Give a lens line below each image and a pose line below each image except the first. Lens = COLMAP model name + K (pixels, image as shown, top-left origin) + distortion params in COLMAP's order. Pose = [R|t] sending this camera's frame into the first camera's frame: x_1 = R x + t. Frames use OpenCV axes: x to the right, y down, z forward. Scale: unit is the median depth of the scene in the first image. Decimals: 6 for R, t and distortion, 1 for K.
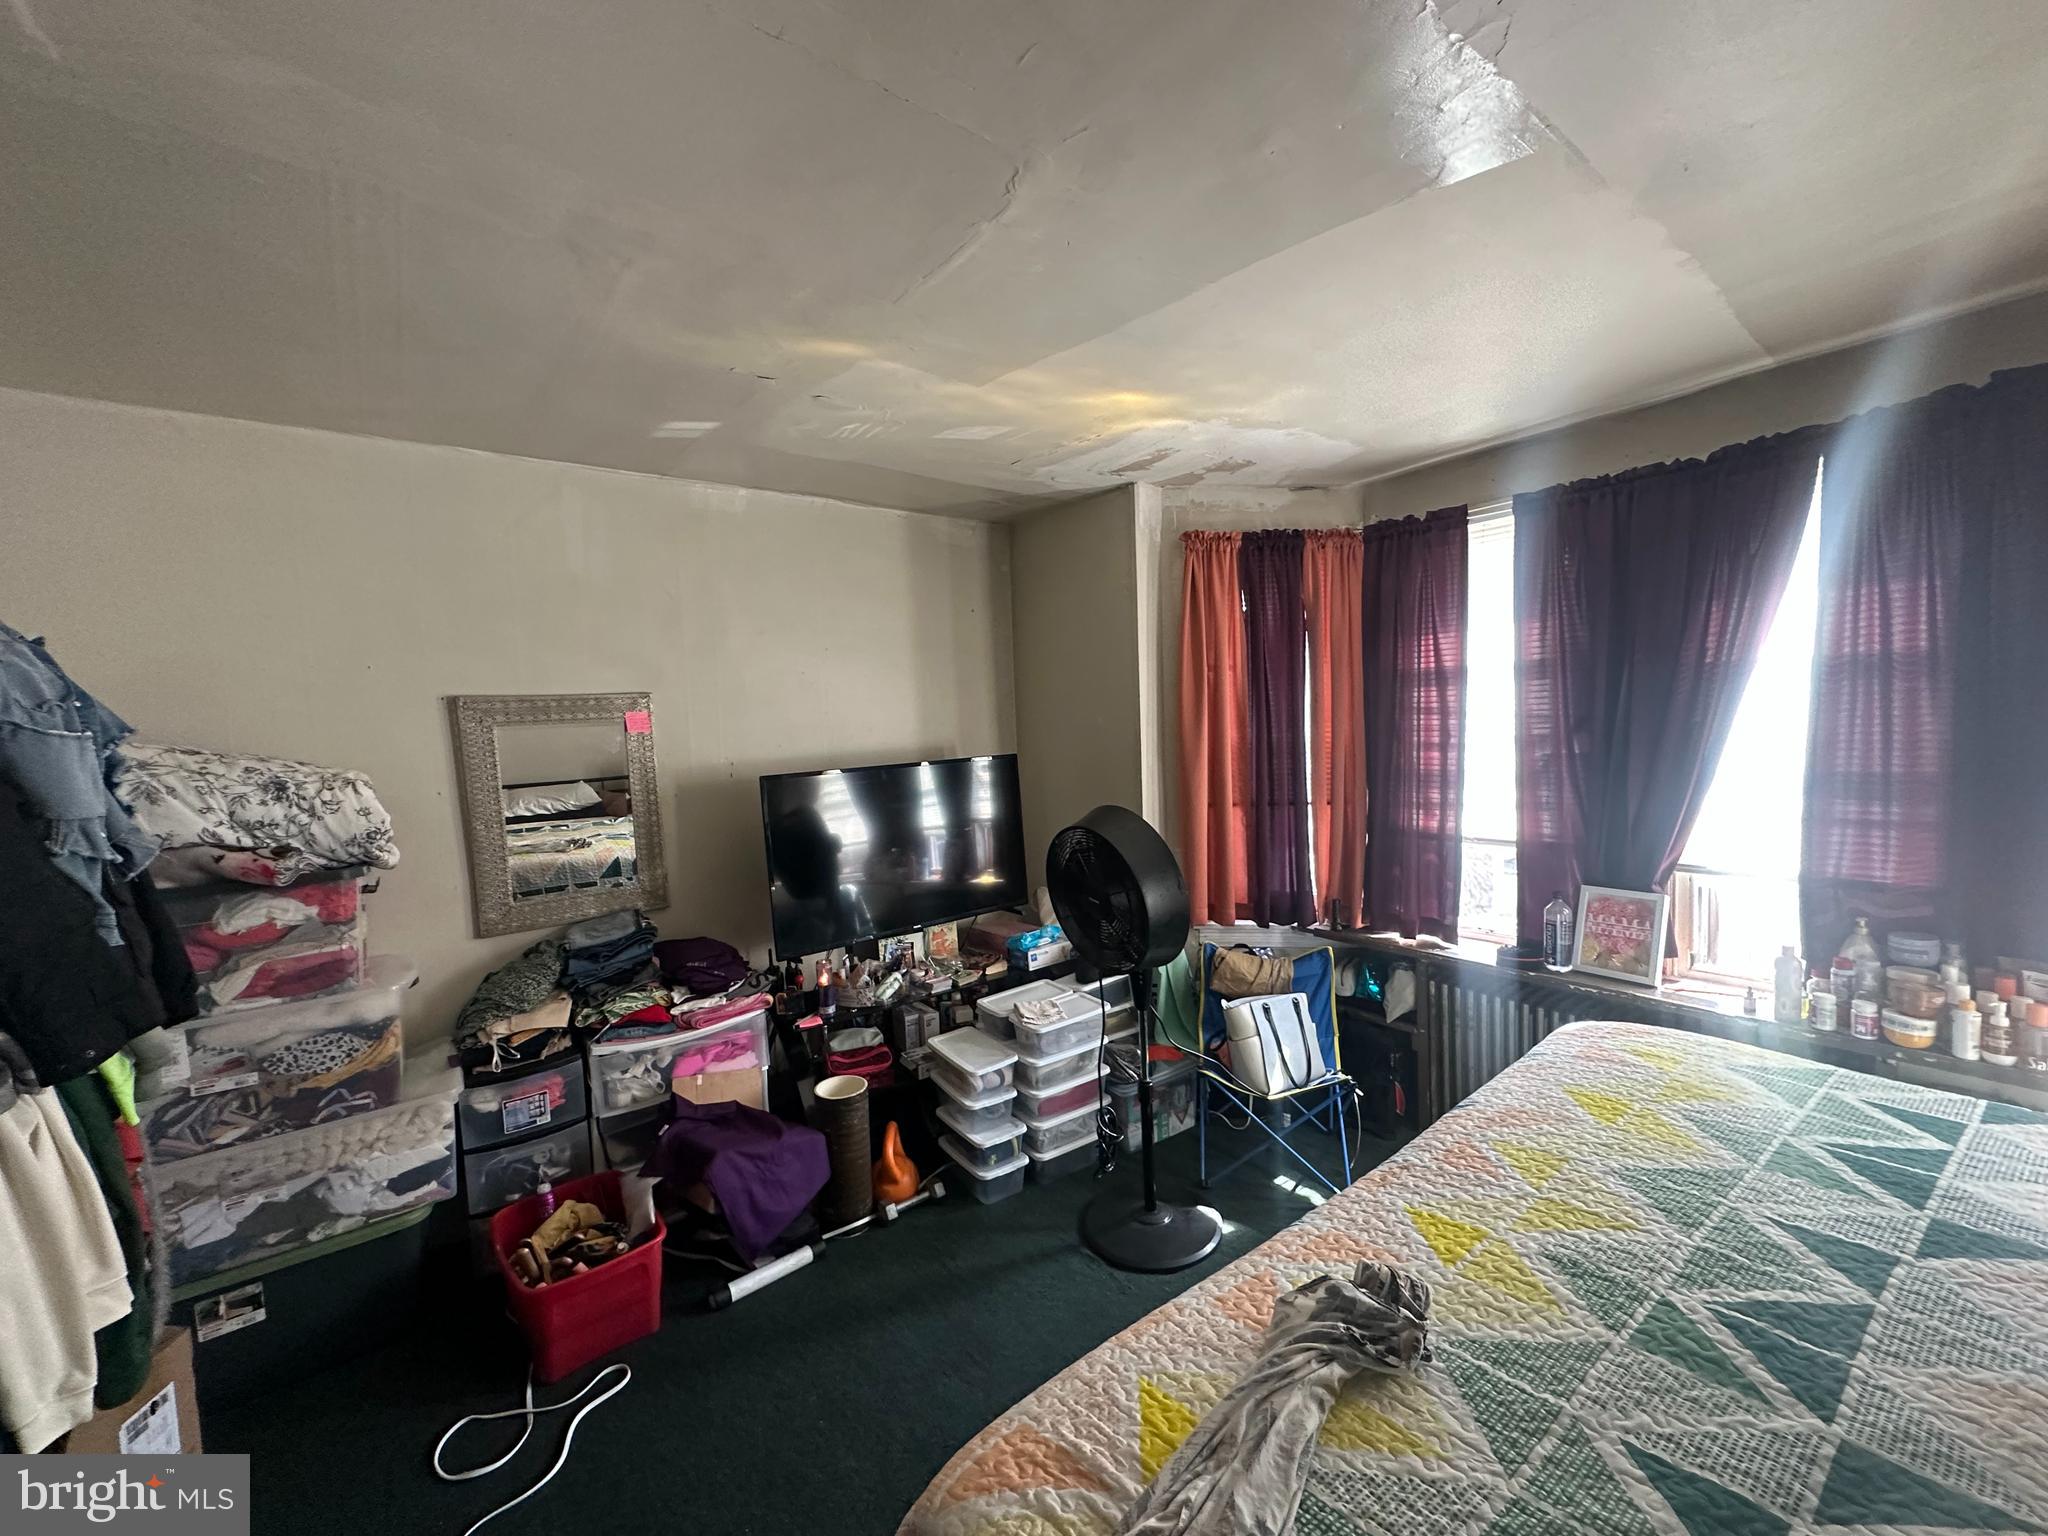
lens RADIAL K [[819.5, 0, 1024.0], [0, 819.5, 768.0], [0, 0, 1]] dist [-0.004140, 0.001178]
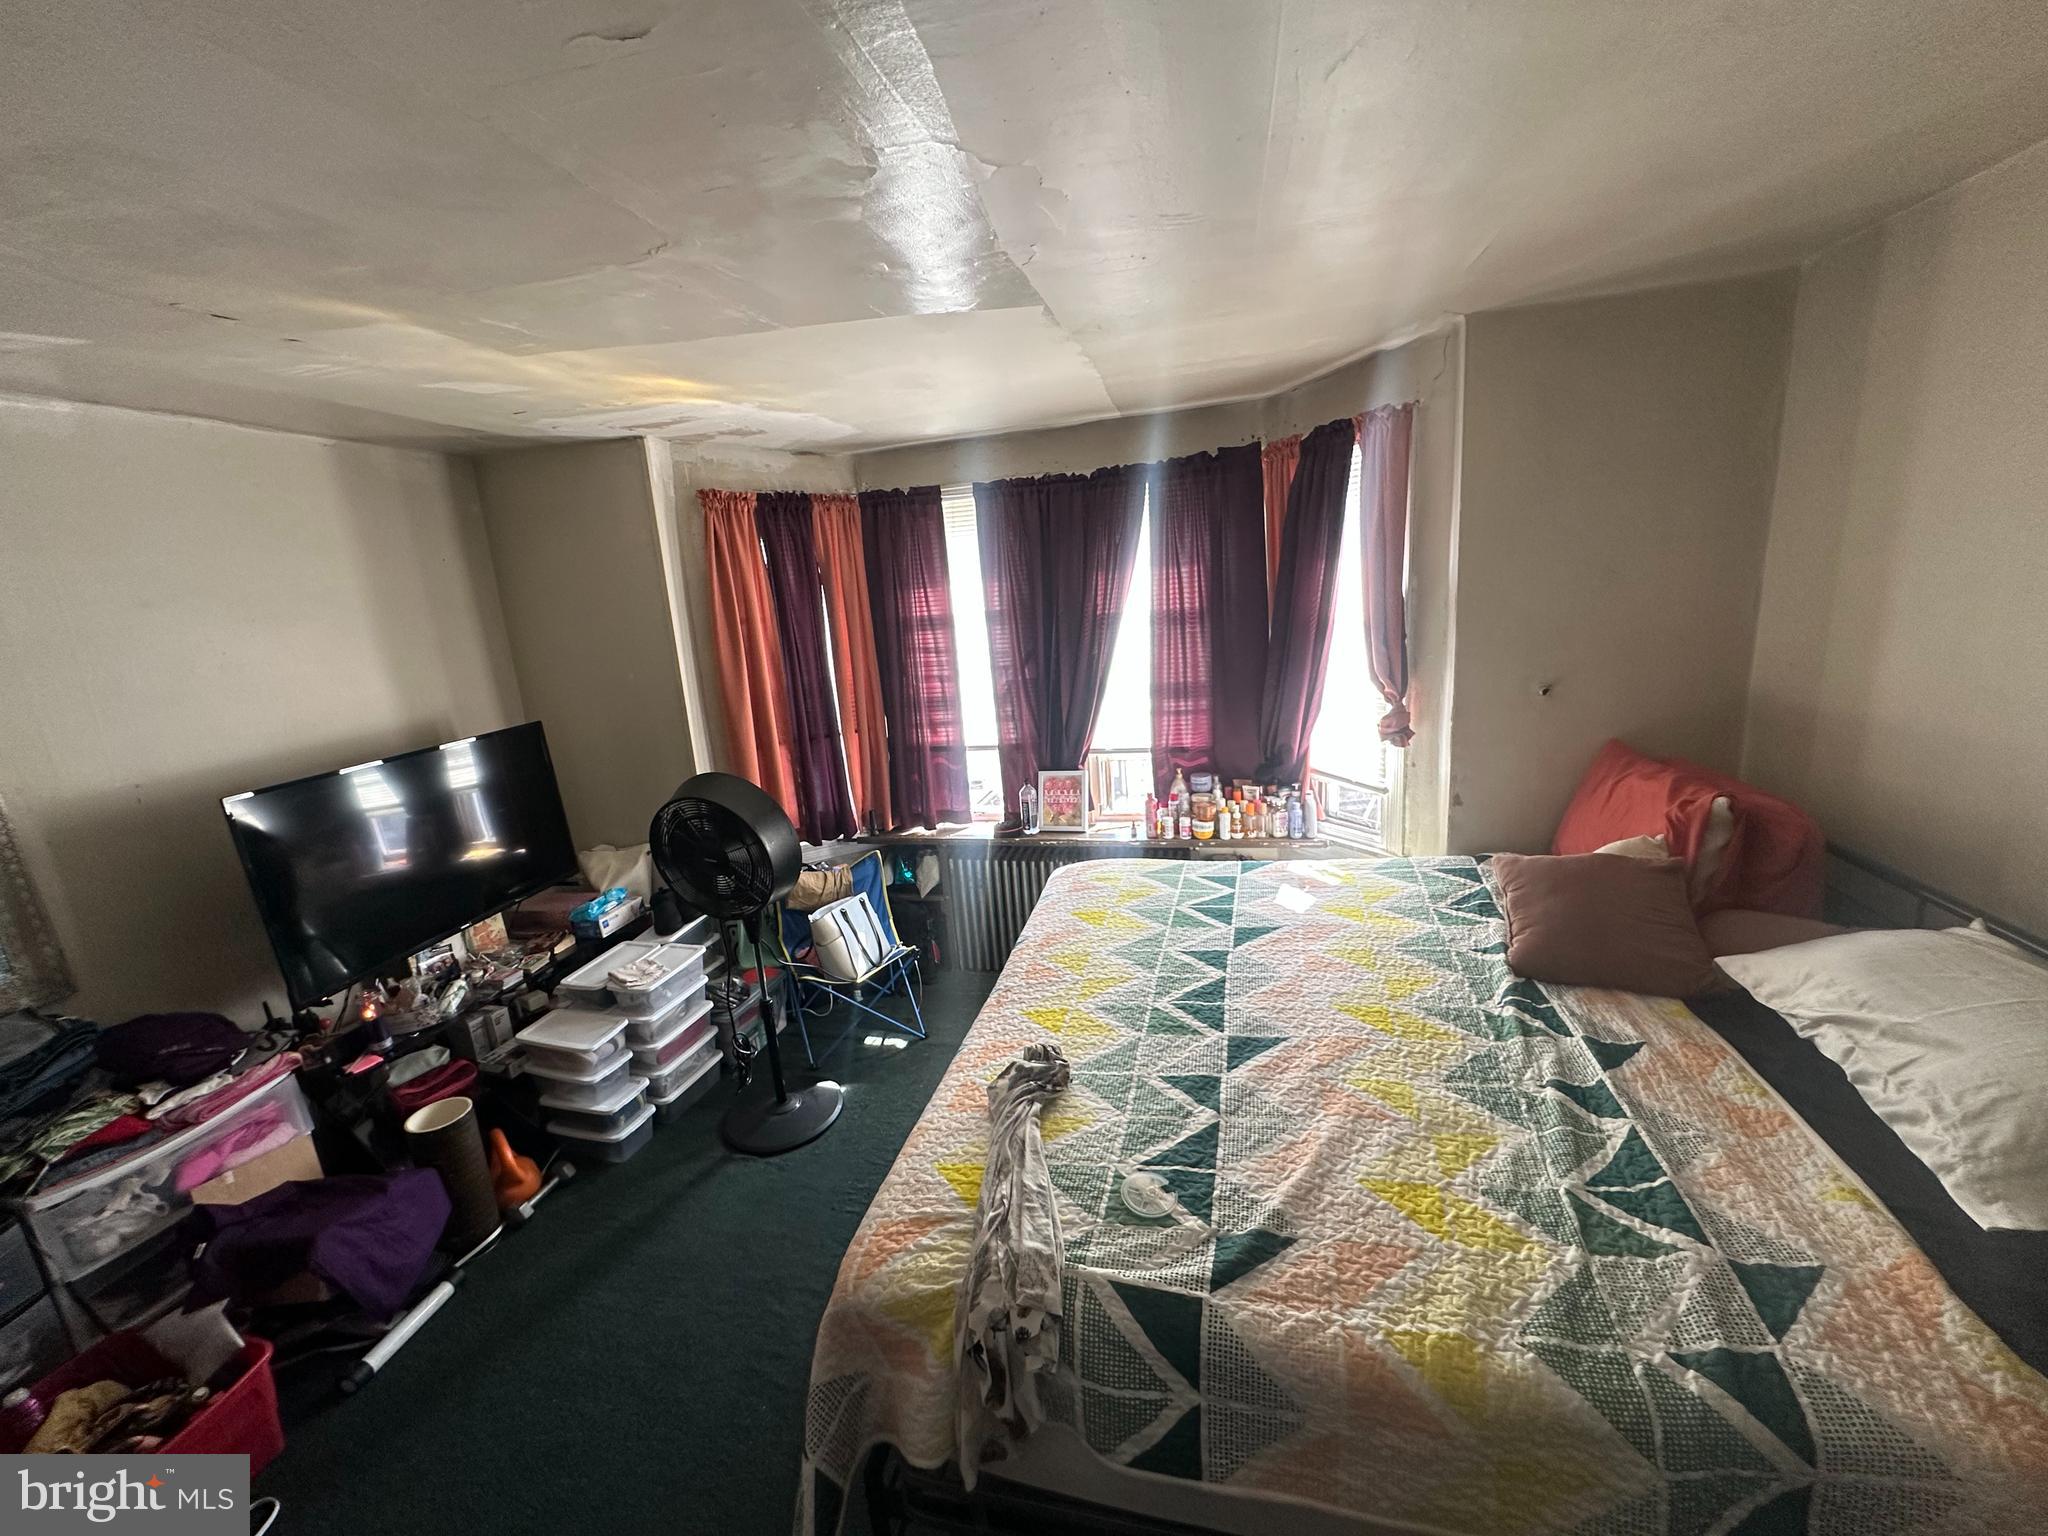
lens RADIAL K [[819.5, 0, 1024.0], [0, 819.5, 768.0], [0, 0, 1]] dist [-0.004140, 0.001178]
pose [[0.781049, -0.156836, 0.604455, -0.192924], [0.080294, 0.985136, 0.151857, -0.078508], [-0.619286, -0.070074, 0.782032, -0.097402]]
